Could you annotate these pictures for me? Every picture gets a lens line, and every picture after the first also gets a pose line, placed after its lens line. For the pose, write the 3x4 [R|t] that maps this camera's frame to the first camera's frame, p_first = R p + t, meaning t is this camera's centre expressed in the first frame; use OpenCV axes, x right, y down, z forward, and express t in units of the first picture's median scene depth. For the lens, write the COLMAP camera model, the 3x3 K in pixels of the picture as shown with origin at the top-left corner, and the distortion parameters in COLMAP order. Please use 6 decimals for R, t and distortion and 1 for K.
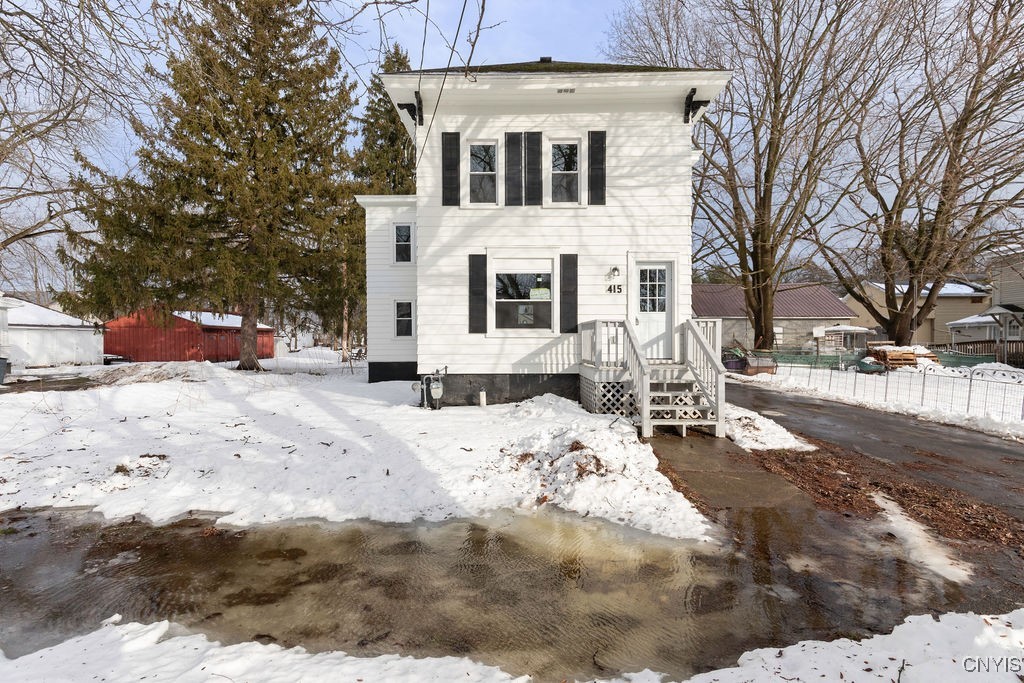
lens RADIAL K [[451.8, 0, 512.0], [0, 451.8, 341.5], [0, 0, 1]] dist [-0.000427, -0.000177]
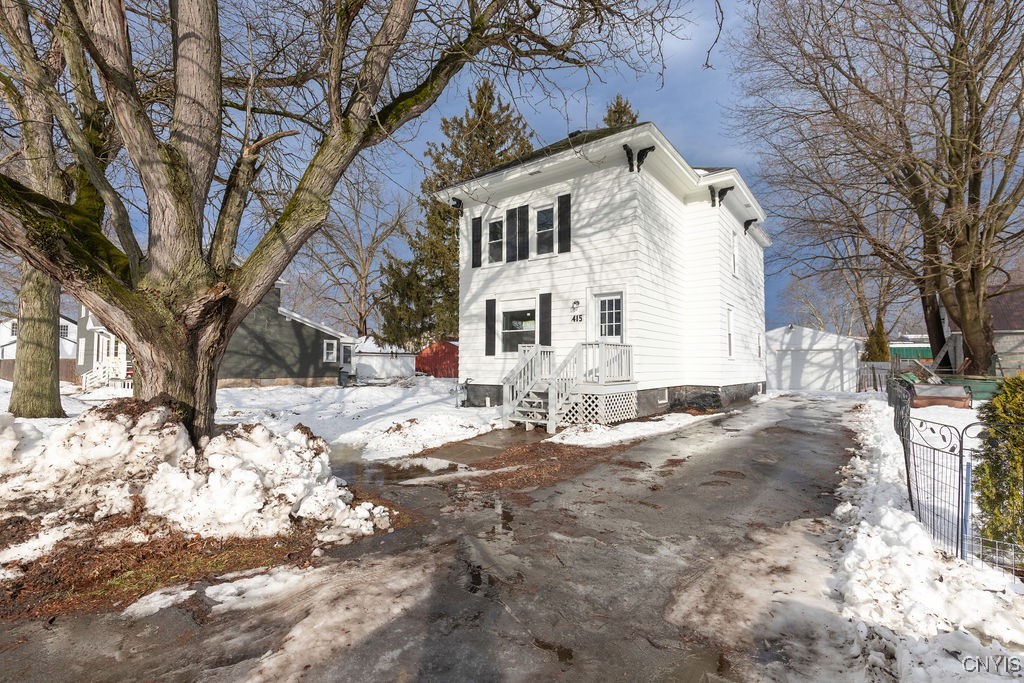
lens RADIAL K [[451.8, 0, 512.0], [0, 451.8, 341.5], [0, 0, 1]] dist [-0.000427, -0.000177]
pose [[0.809044, -0.026827, -0.587135, 0.801317], [-0.003066, 0.998752, -0.049859, 0.008137], [0.587740, 0.042138, 0.807952, -0.093164]]
